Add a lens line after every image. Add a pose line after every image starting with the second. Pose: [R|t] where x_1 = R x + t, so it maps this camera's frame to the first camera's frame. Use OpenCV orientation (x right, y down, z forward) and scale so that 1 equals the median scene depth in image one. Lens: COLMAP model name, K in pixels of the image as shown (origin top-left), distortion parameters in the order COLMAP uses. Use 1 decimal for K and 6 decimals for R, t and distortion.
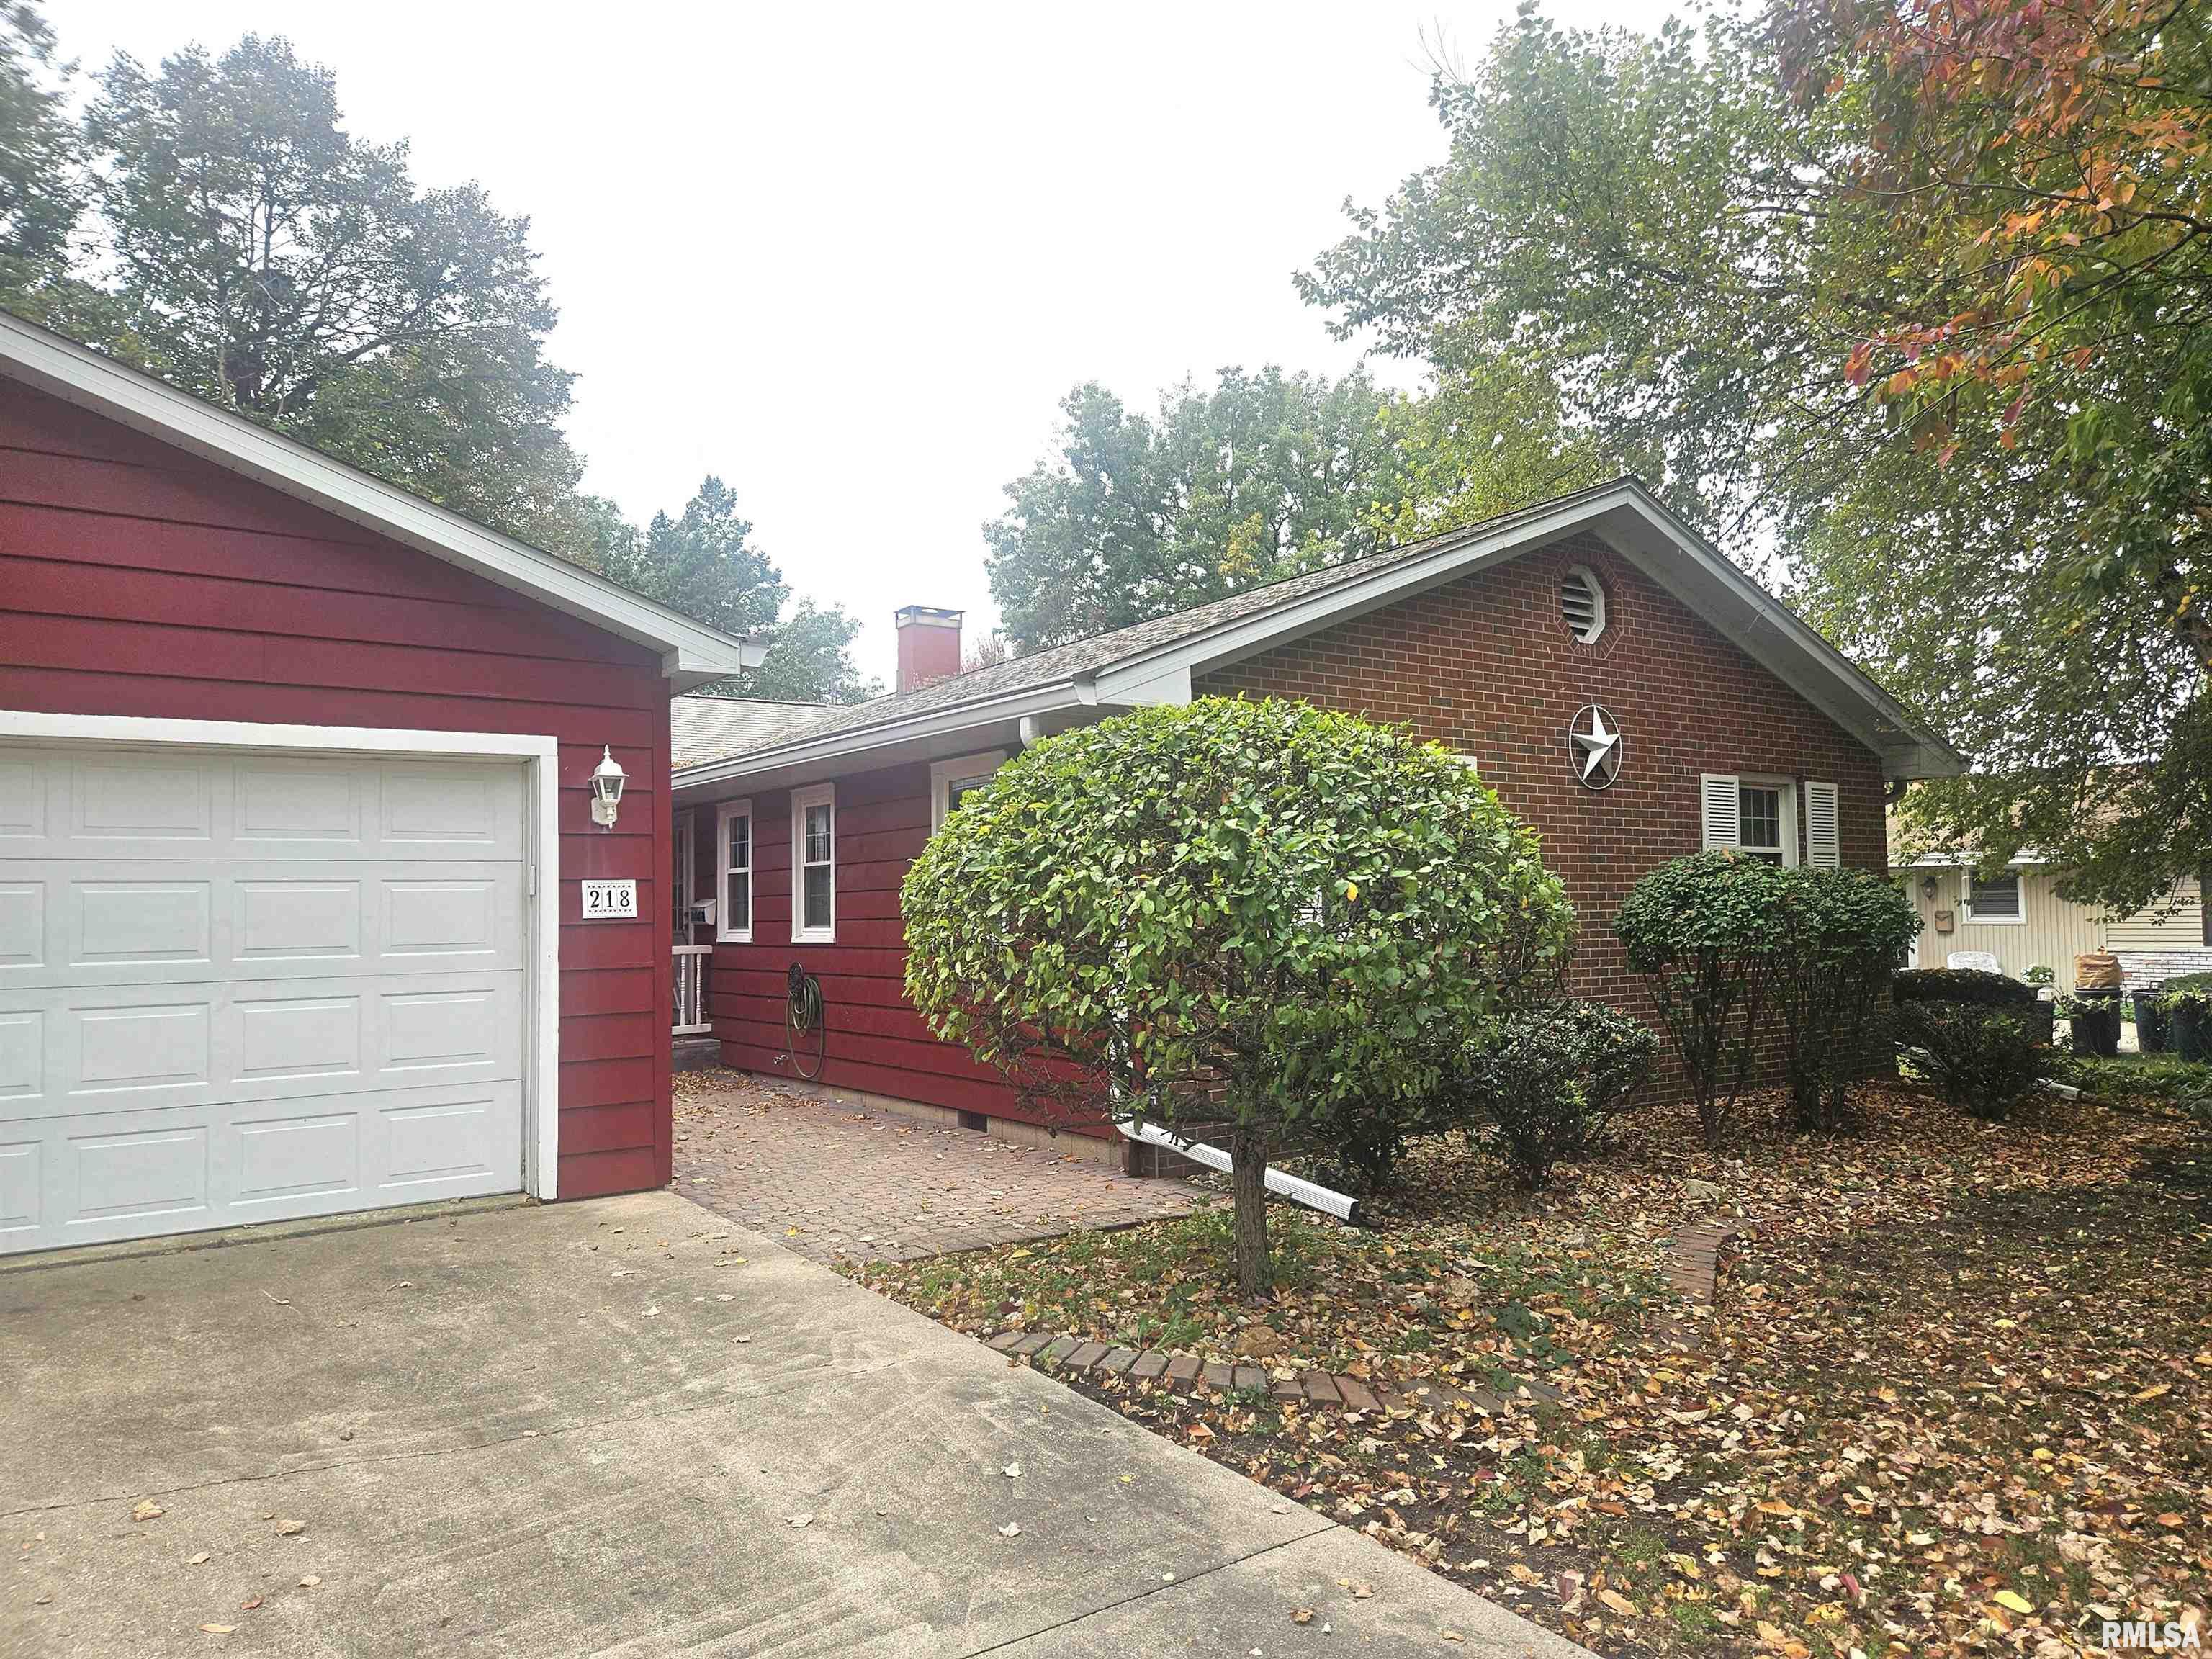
lens RADIAL K [[1459.2, 0, 1100.2], [0, 1459.2, 836.4], [0, 0, 1]] dist [0.040098, 0.000189]
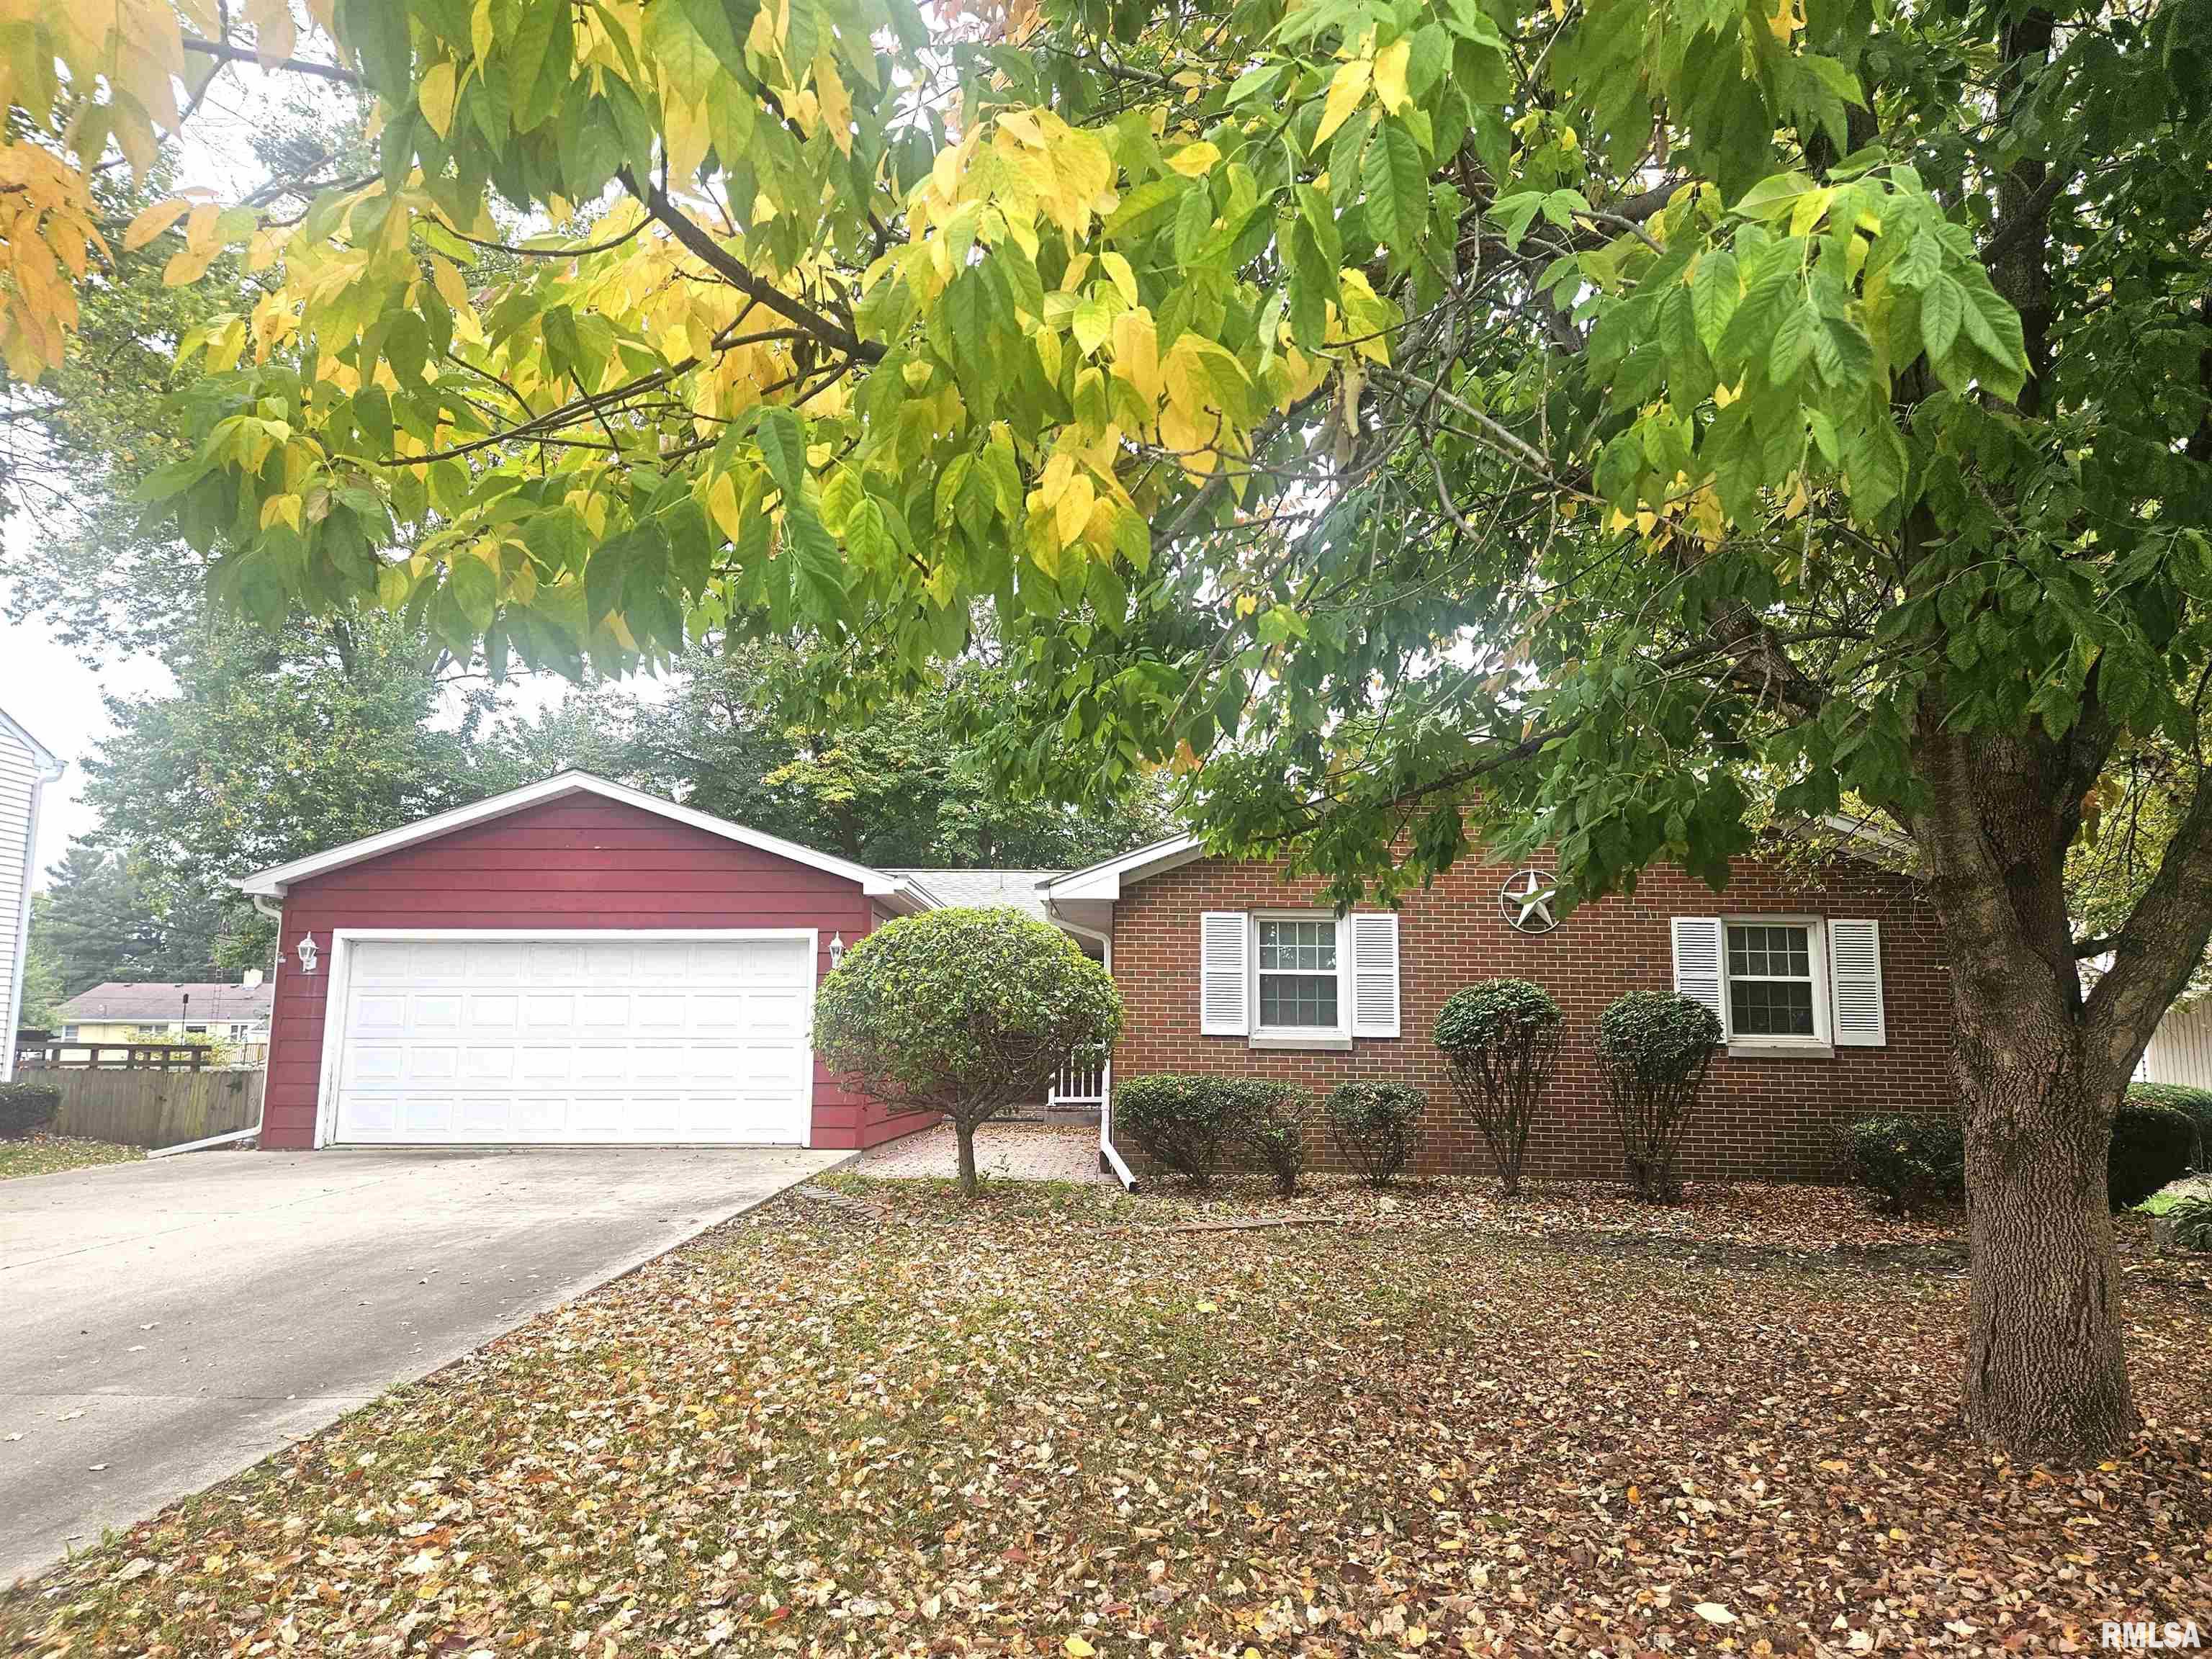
lens RADIAL K [[1459.2, 0, 1102.9], [0, 1459.2, 836.3], [0, 0, 1]] dist [0.040098, 0.000189]
pose [[0.779491, -0.073733, -0.622059, 0.882301], [0.006186, 0.993906, -0.110057, 0.024690], [0.626383, 0.081940, 0.775197, -0.283509]]
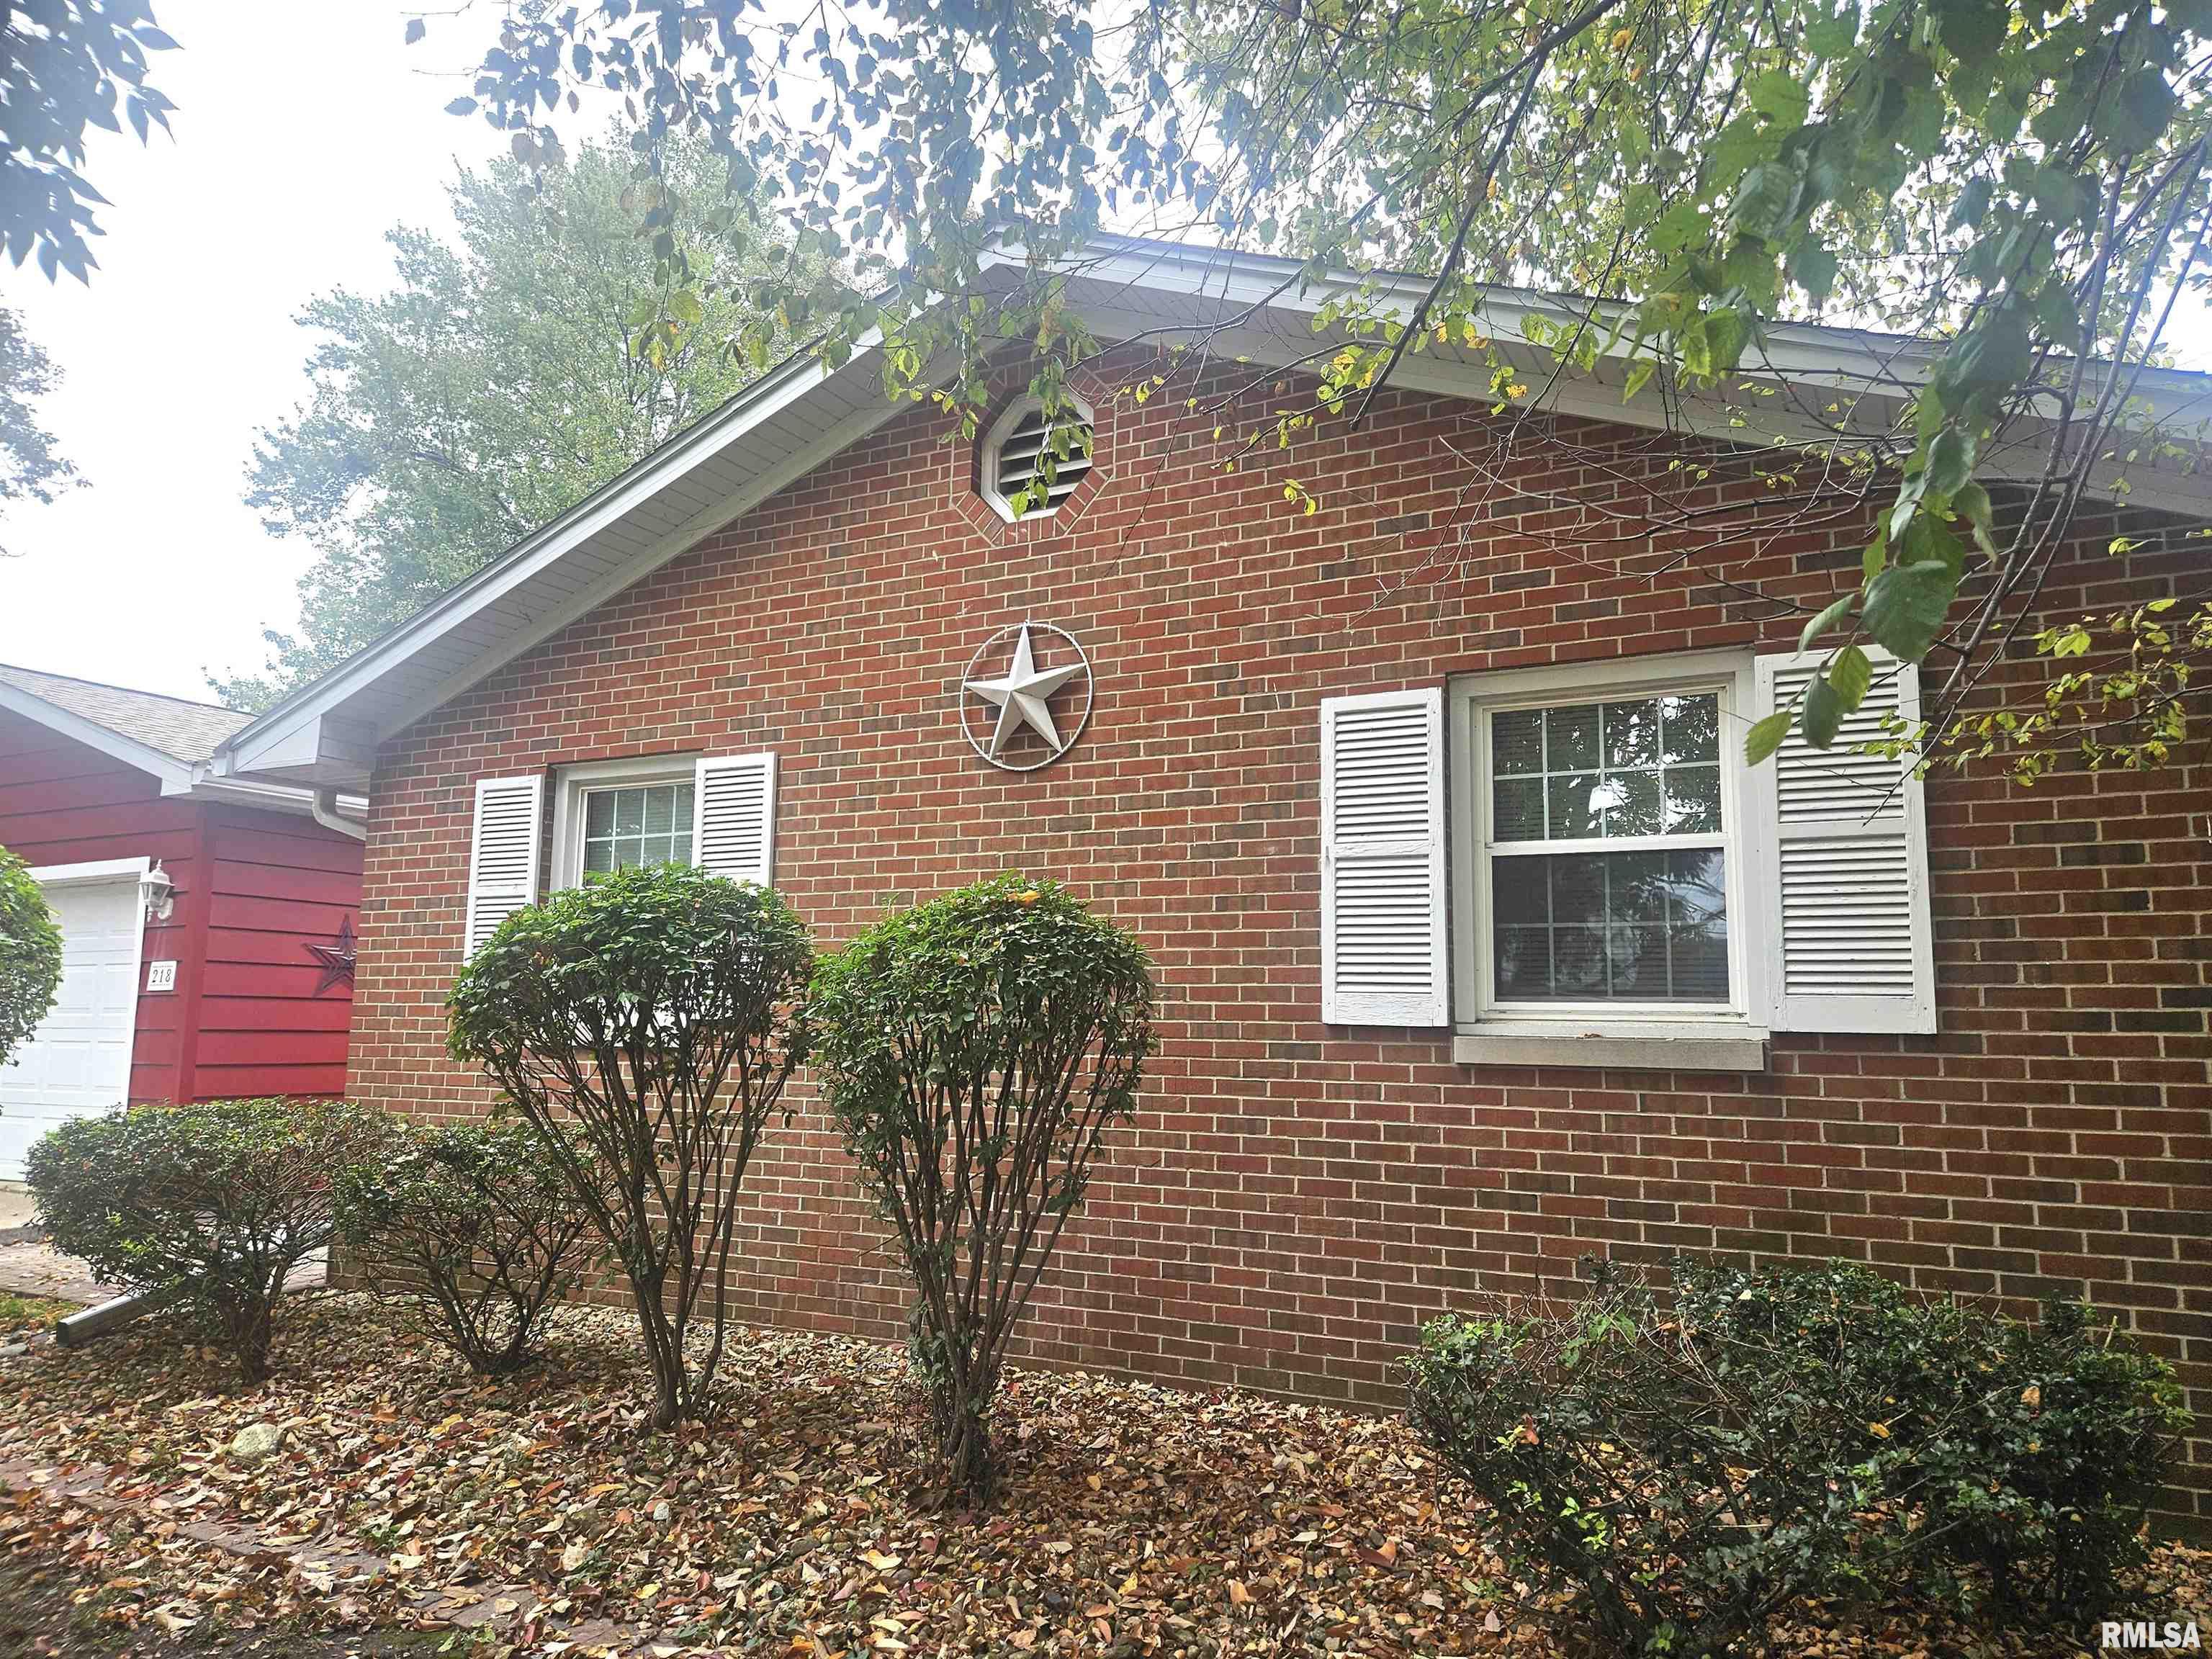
lens RADIAL K [[1459.2, 0, 1105.7], [0, 1459.2, 831.8], [0, 0, 1]] dist [0.040098, 0.000189]
pose [[0.459004, -0.106327, -0.882049, 0.859293], [0.022148, 0.993873, -0.108282, 0.053250], [0.888158, 0.030167, 0.458547, 0.788911]]
